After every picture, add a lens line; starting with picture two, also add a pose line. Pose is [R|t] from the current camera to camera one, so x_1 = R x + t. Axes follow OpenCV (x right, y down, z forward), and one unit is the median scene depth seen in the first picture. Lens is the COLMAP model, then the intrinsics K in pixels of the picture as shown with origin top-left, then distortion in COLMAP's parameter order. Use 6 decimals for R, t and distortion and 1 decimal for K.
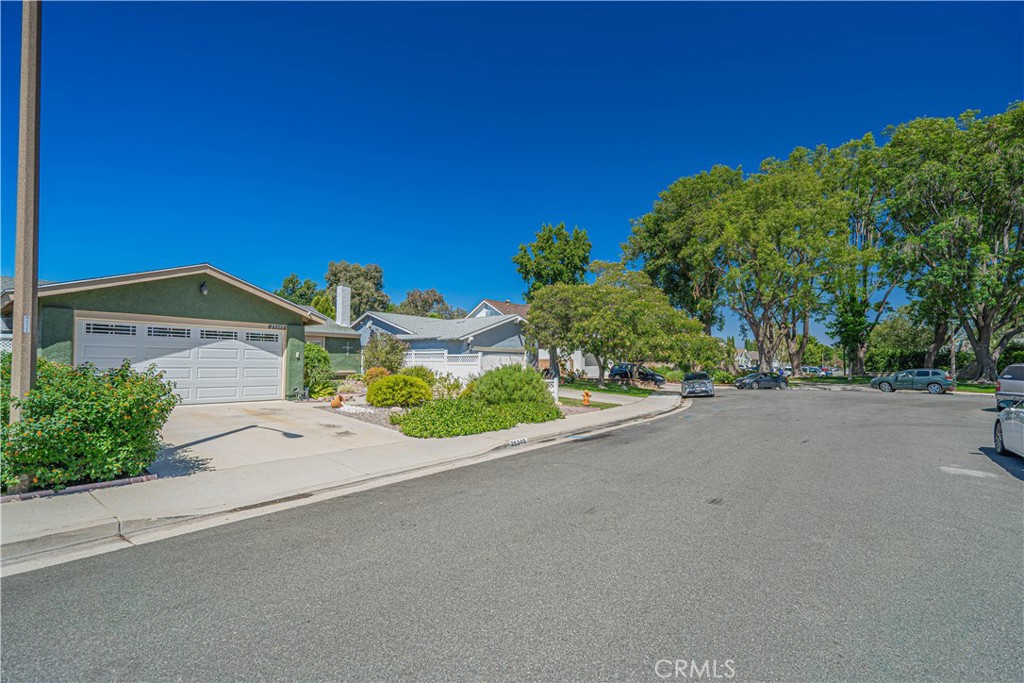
lens RADIAL K [[463.7, 0, 513.6], [0, 463.7, 345.2], [0, 0, 1]] dist [-0.001464, 0.000222]
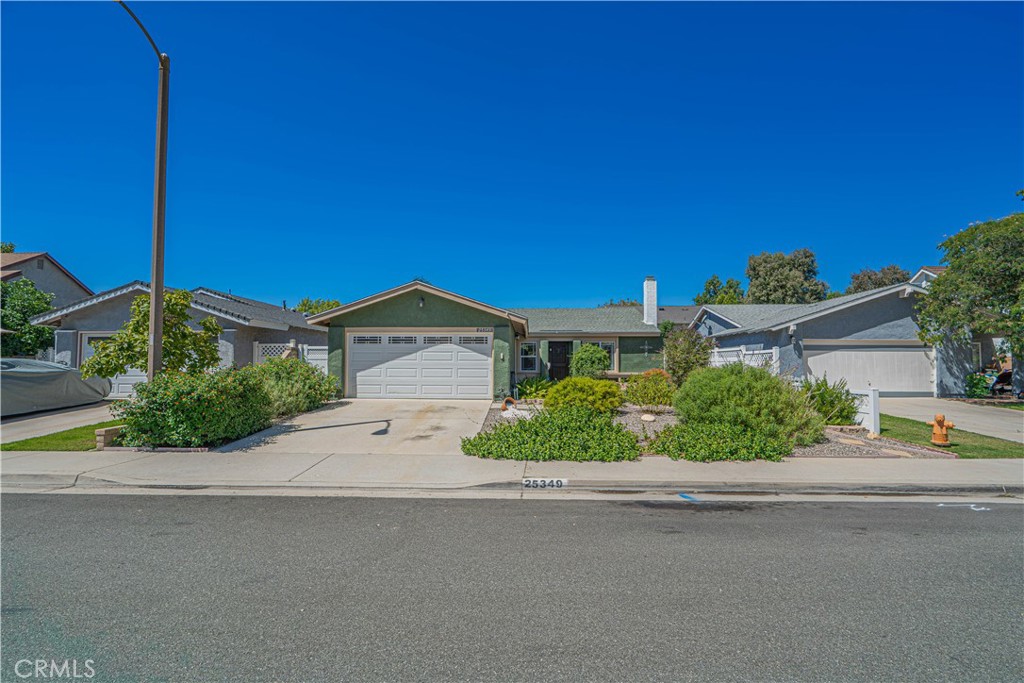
lens RADIAL K [[460.7, 0, 514.5], [0, 460.7, 344.7], [0, 0, 1]] dist [-0.000435, 0.000077]
pose [[0.588966, -0.042005, -0.807066, 0.372255], [0.035921, 0.999022, -0.025781, 0.023612], [0.807359, -0.013806, 0.589899, 0.433376]]
